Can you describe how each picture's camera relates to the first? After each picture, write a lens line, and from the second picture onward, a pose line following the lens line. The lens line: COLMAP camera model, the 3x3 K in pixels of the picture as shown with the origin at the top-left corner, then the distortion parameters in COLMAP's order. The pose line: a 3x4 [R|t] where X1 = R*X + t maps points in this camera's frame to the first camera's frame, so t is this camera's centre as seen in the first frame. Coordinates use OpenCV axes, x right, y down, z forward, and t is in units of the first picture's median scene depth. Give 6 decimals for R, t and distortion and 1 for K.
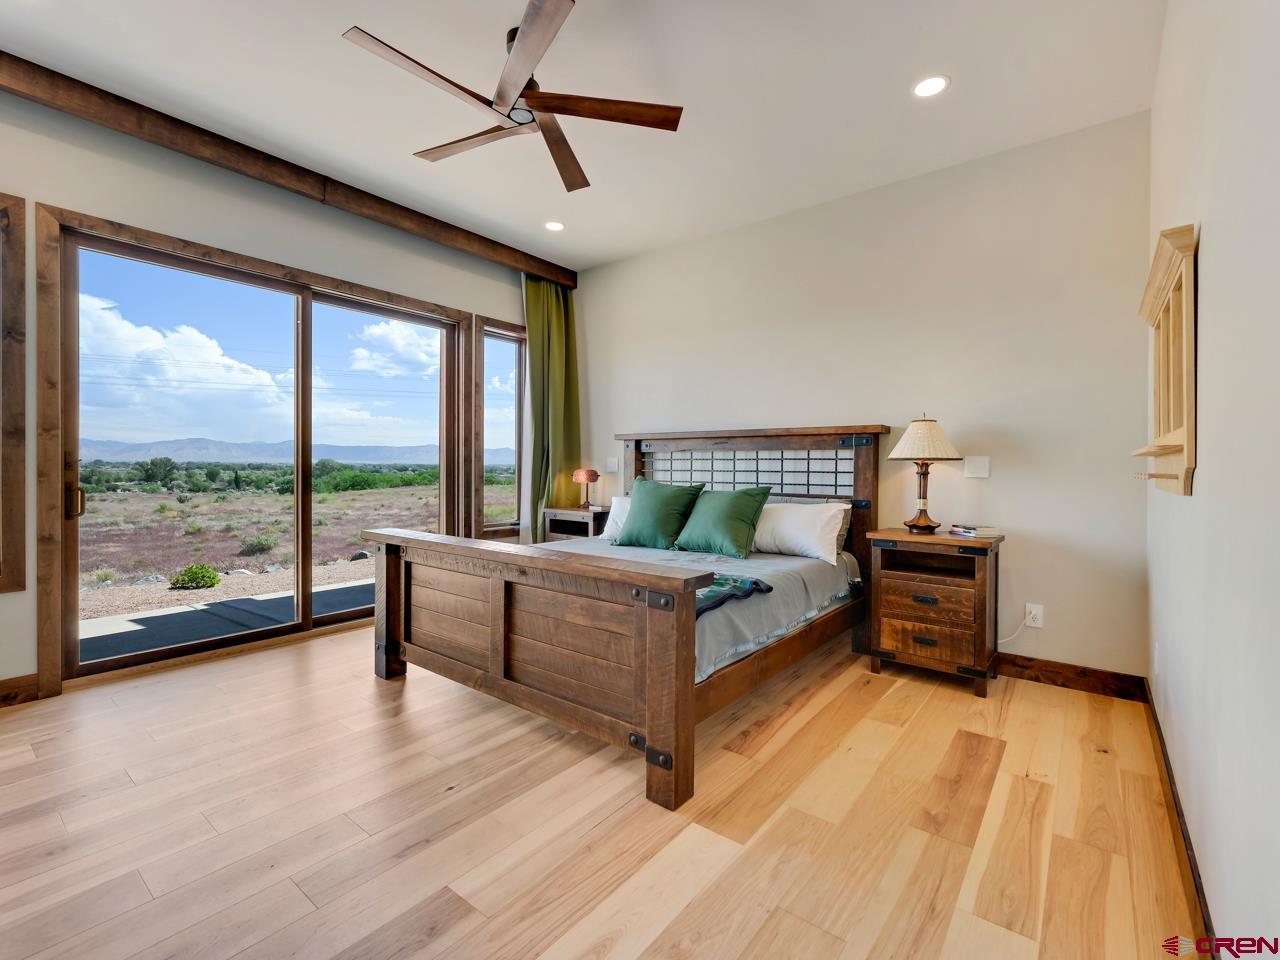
lens RADIAL K [[577.6, 0, 636.0], [0, 577.6, 474.0], [0, 0, 1]] dist [-0.001013, 0.001046]
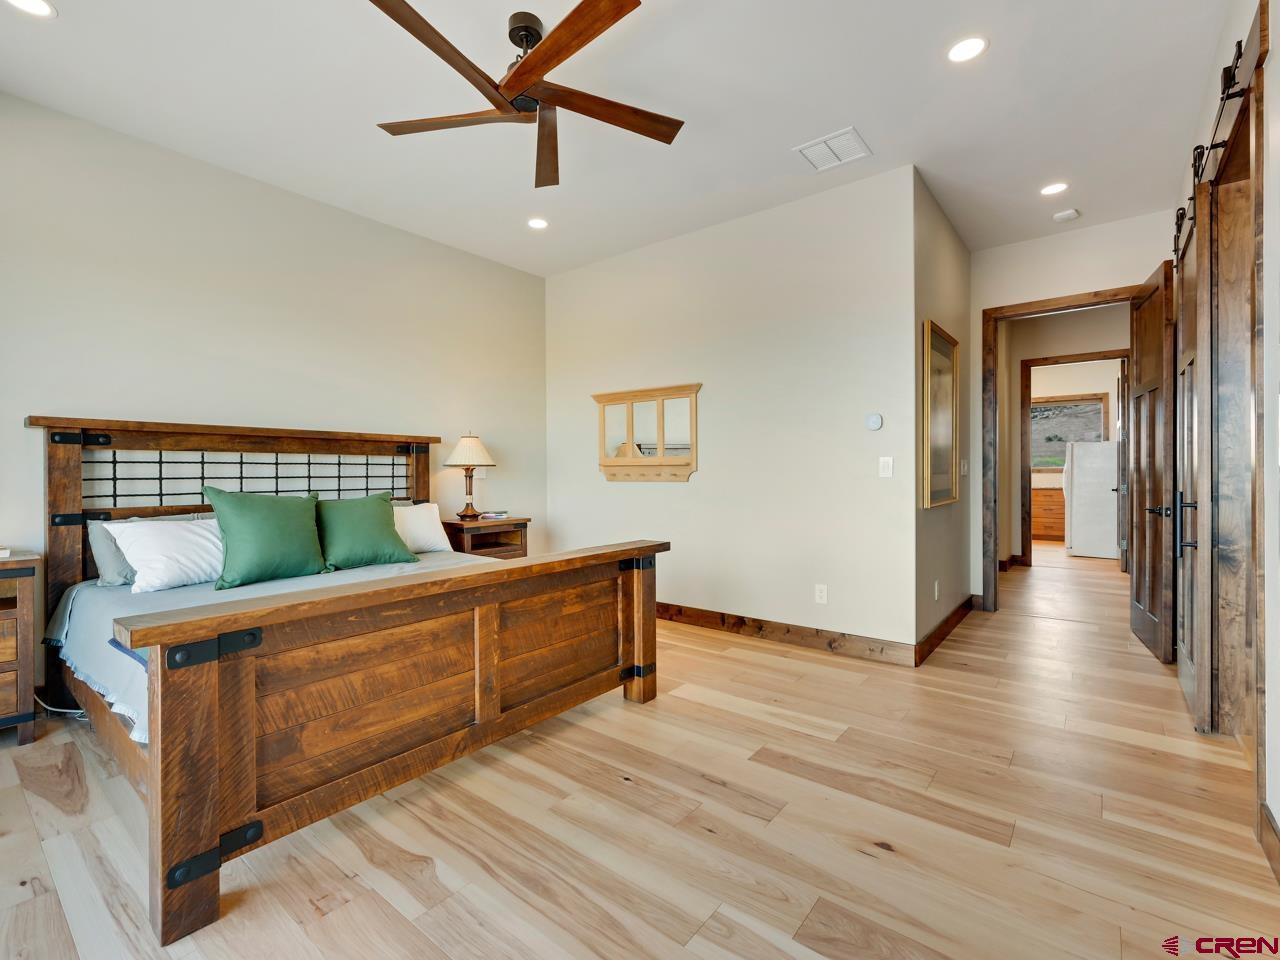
lens RADIAL K [[577.6, 0, 642.4], [0, 577.6, 475.2], [0, 0, 1]] dist [-0.001013, 0.001046]
pose [[-0.001179, -0.011868, 0.999929, -0.847343], [0.014120, 0.999830, 0.011884, -0.013660], [-0.999900, 0.014133, -0.001011, 0.597146]]
